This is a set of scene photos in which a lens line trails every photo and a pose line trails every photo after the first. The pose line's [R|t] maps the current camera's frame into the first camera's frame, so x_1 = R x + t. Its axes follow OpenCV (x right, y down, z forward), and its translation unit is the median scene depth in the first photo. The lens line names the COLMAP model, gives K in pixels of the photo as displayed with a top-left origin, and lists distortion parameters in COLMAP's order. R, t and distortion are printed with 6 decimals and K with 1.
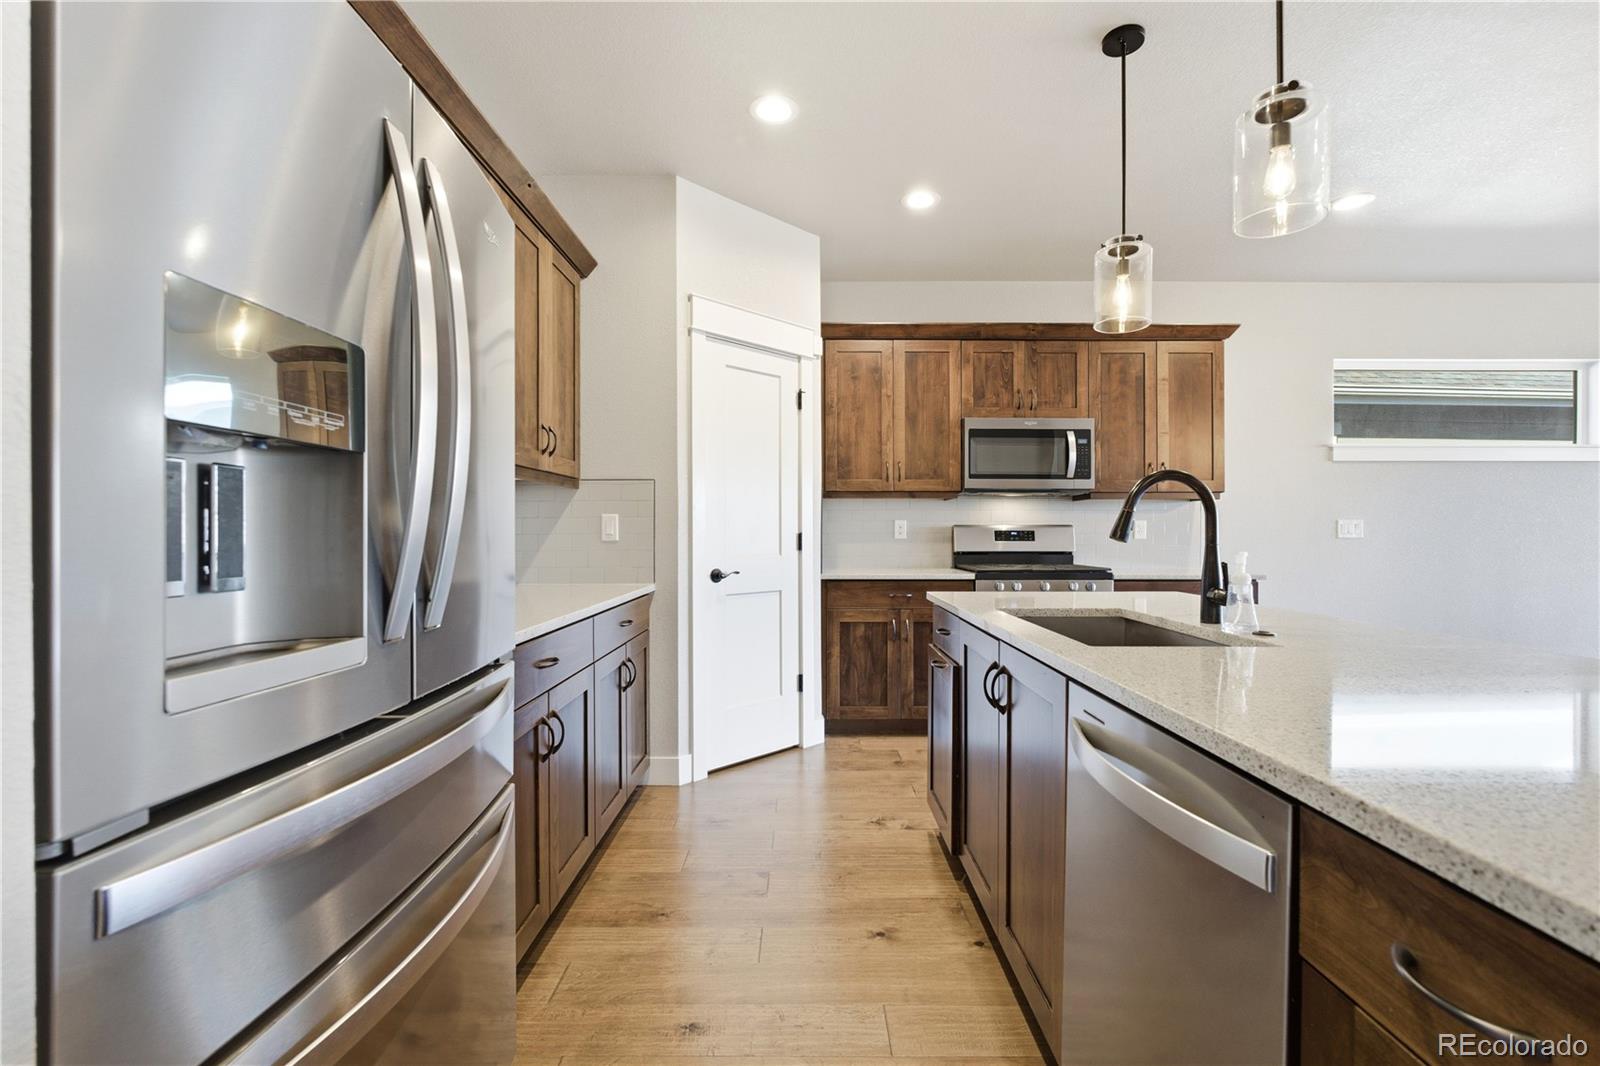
lens RADIAL K [[706.8, 0, 802.0], [0, 706.8, 531.0], [0, 0, 1]] dist [-0.002701, 0.000728]
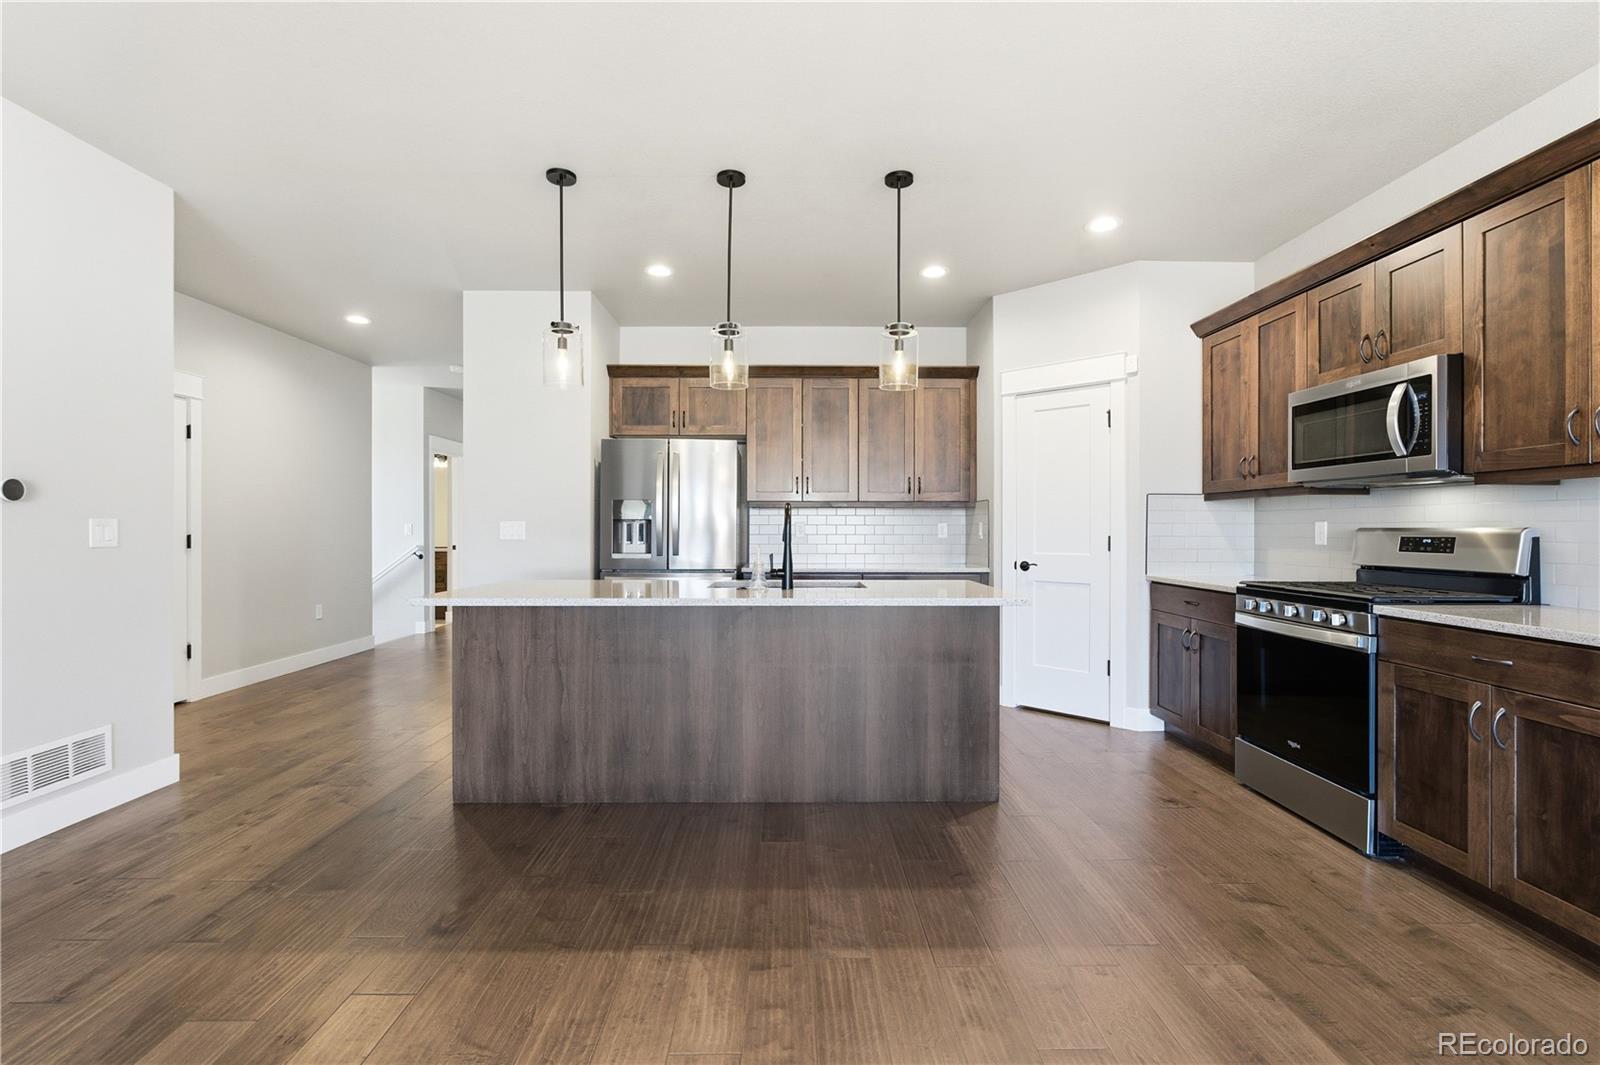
lens RADIAL K [[706.8, 0, 798.1], [0, 706.8, 525.5], [0, 0, 1]] dist [-0.002701, 0.000728]
pose [[0.008180, -0.003216, -0.999961, 1.001060], [0.001112, 0.999994, -0.003207, -0.009697], [0.999966, -0.001086, 0.008184, 0.431797]]
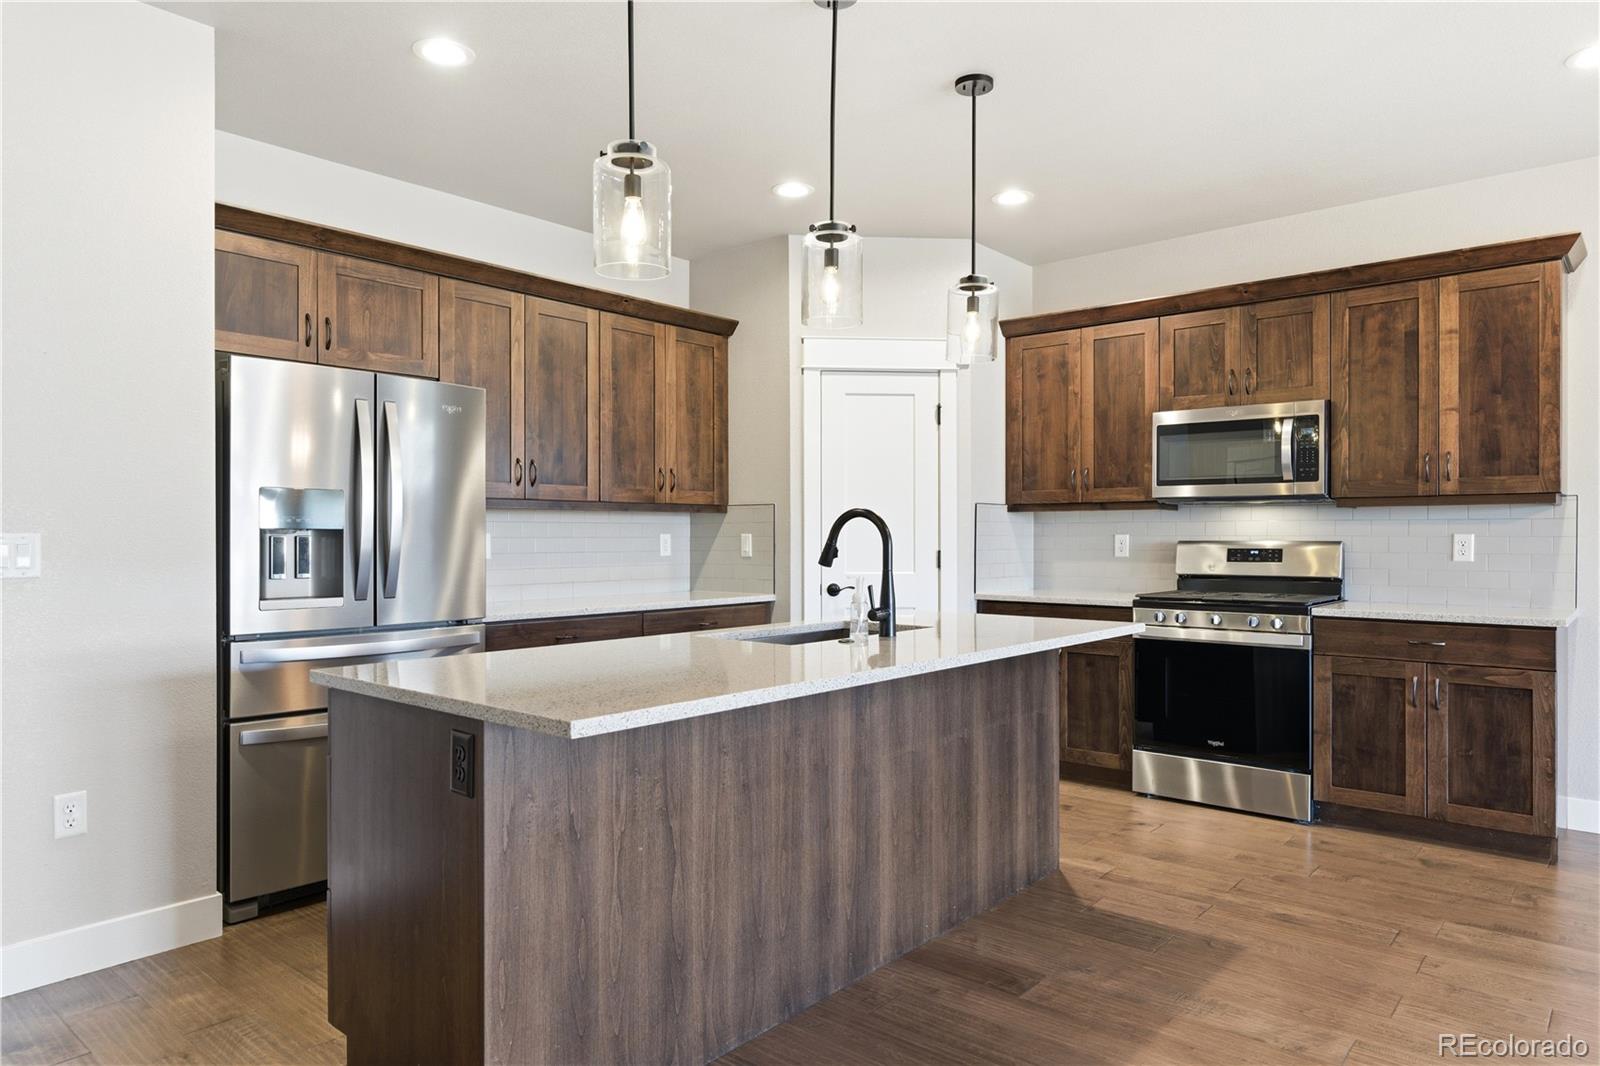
lens RADIAL K [[1000.8, 0, 799.6], [0, 1000.8, 536.8], [0, 0, 1]] dist [-0.000822, 0.003149]
pose [[0.755149, 0.000637, -0.655553, 0.674759], [0.002435, 0.999990, 0.003776, -0.019501], [0.655549, -0.004448, 0.755140, -0.157548]]
